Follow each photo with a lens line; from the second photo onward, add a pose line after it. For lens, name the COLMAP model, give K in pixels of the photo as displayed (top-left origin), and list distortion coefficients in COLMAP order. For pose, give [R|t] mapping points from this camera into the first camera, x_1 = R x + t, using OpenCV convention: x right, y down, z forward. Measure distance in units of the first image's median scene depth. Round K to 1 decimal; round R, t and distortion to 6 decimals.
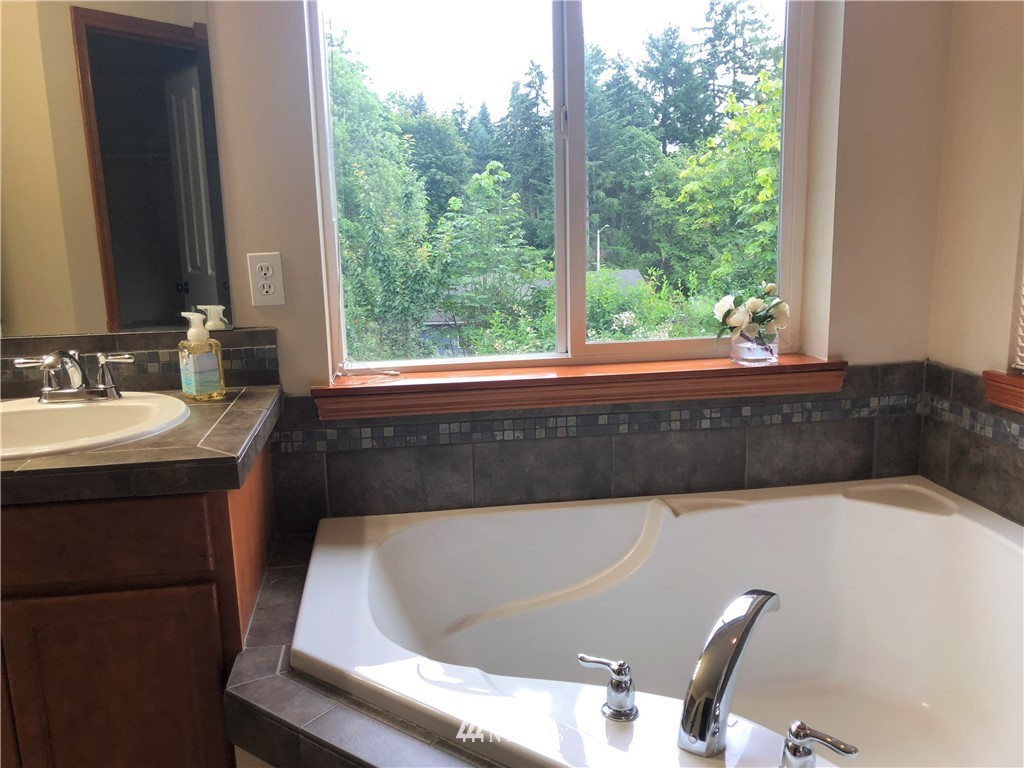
lens RADIAL K [[843.4, 0, 512.7], [0, 843.4, 382.5], [0, 0, 1]] dist [0.029201, -0.014088]
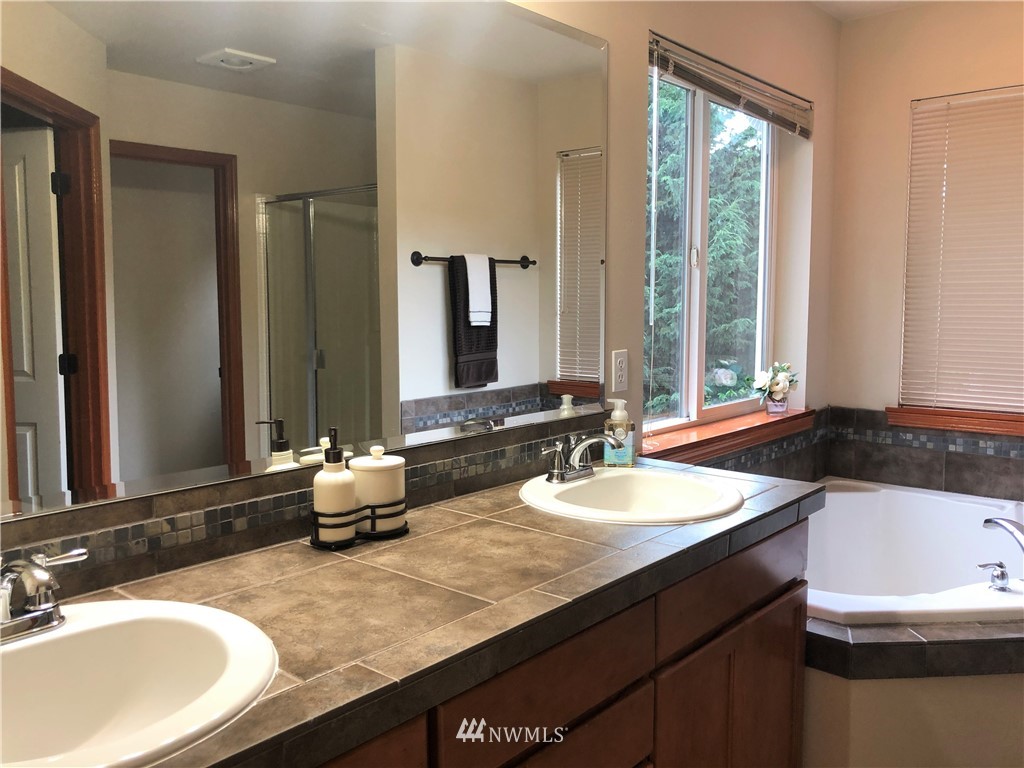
lens RADIAL K [[843.4, 0, 512.4], [0, 843.4, 382.3], [0, 0, 1]] dist [0.029201, -0.014088]
pose [[0.735113, -0.039961, 0.676765, -1.217770], [0.115456, 0.991058, -0.066891, -0.036493], [-0.668041, 0.127309, 0.733154, 0.190588]]
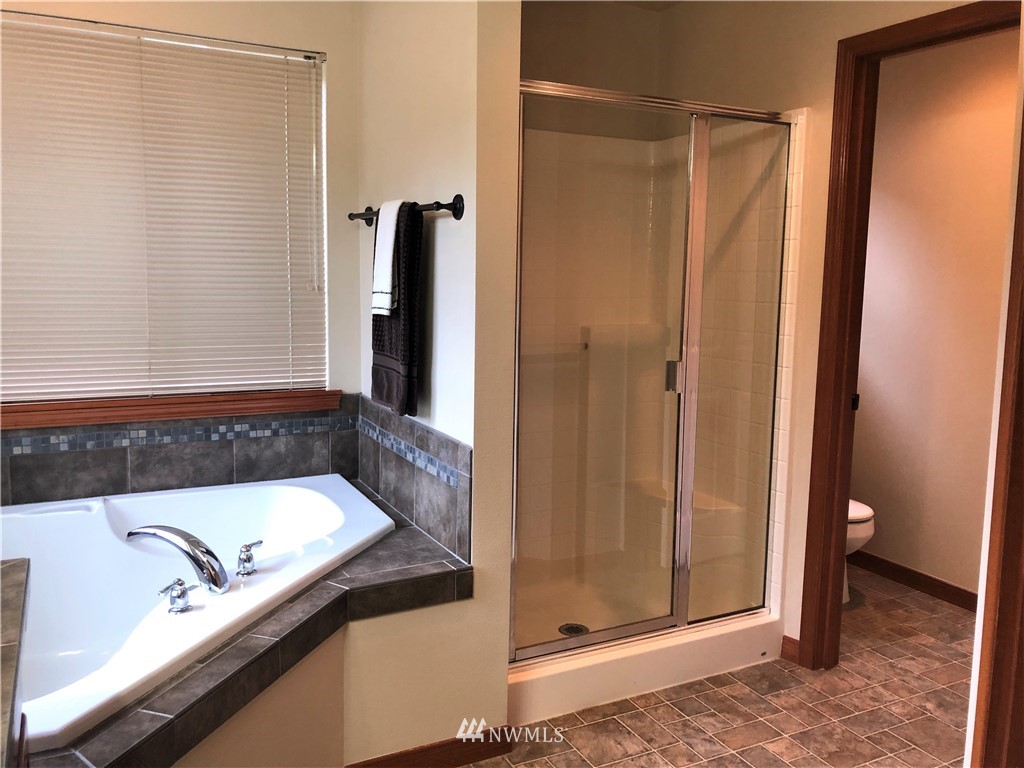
lens RADIAL K [[843.4, 0, 511.4], [0, 843.4, 382.8], [0, 0, 1]] dist [0.029201, -0.014088]
pose [[-0.354935, -0.103021, 0.929197, -0.988426], [0.172908, 0.969529, 0.173540, -0.125895], [-0.918762, 0.222261, -0.326307, 0.550892]]
